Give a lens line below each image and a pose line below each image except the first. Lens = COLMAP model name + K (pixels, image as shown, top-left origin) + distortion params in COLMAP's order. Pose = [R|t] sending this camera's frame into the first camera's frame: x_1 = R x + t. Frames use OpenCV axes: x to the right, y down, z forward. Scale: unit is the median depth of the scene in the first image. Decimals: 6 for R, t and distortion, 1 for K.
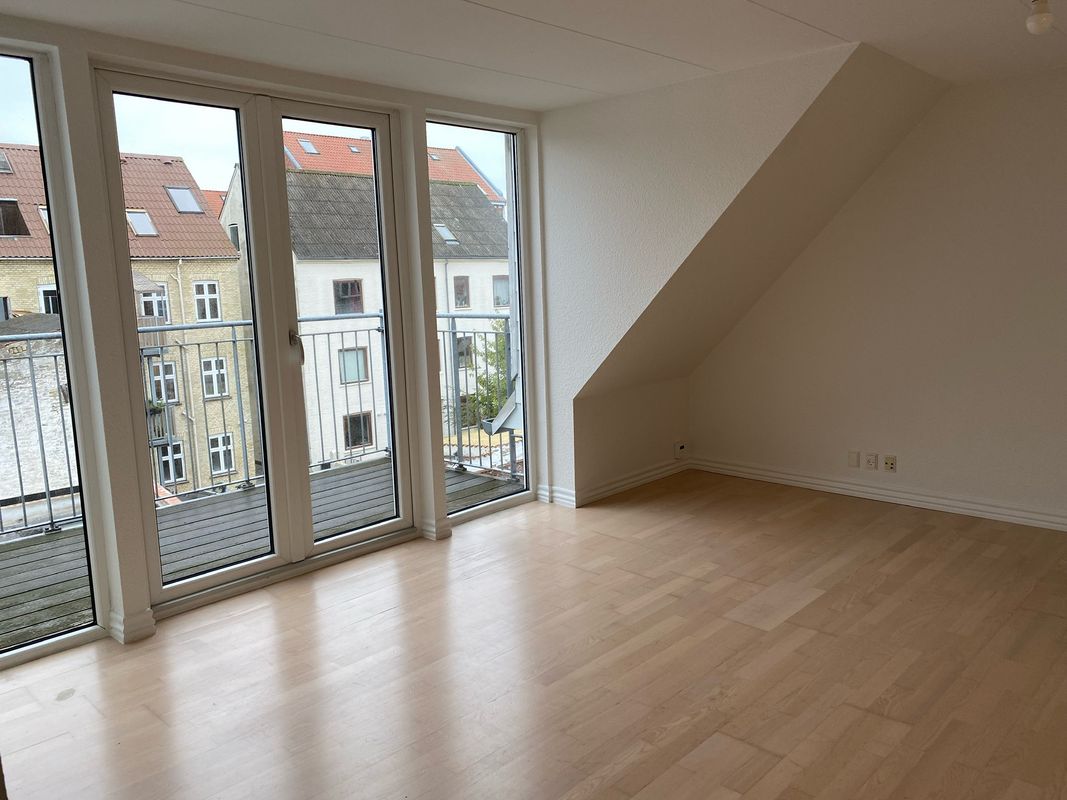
lens RADIAL K [[815.8, 0, 533.0], [0, 815.8, 387.7], [0, 0, 1]] dist [0.059794, -0.078105]
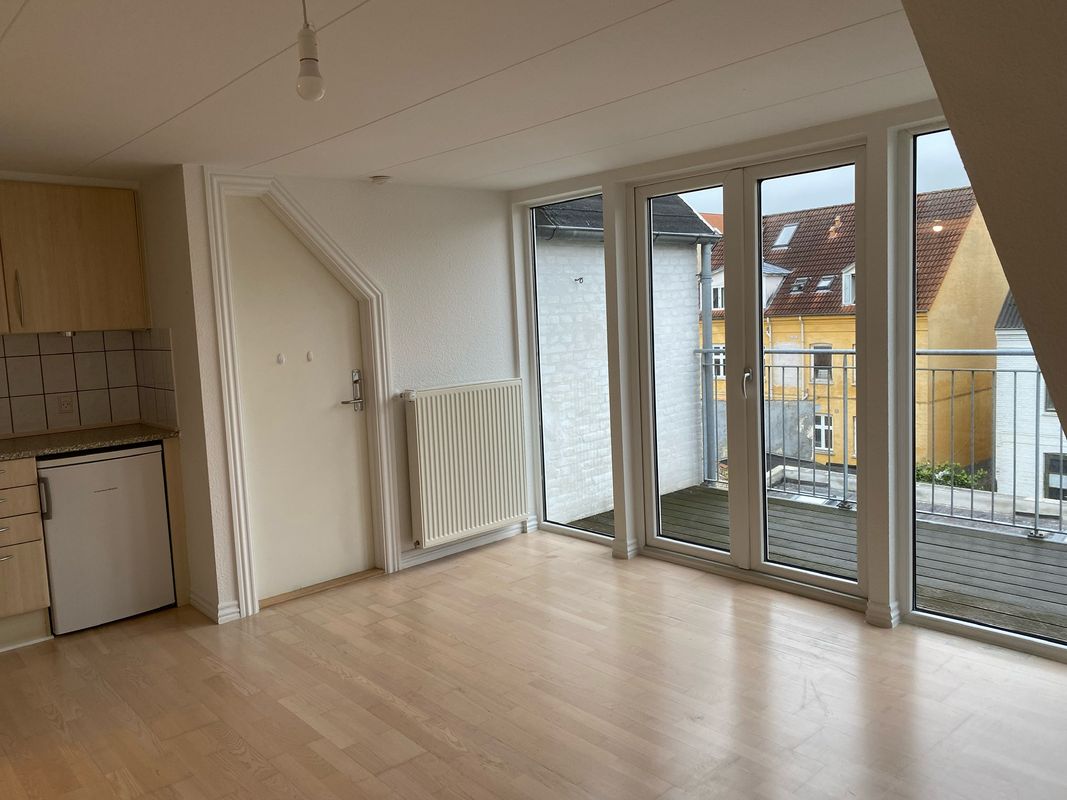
lens RADIAL K [[815.4, 0, 535.4], [0, 815.4, 394.0], [0, 0, 1]] dist [0.061509, -0.079737]
pose [[-0.071768, 0.136092, -0.988093, 0.744307], [-0.090306, 0.985692, 0.142321, -0.147740], [0.993325, 0.099445, -0.058451, 0.674683]]
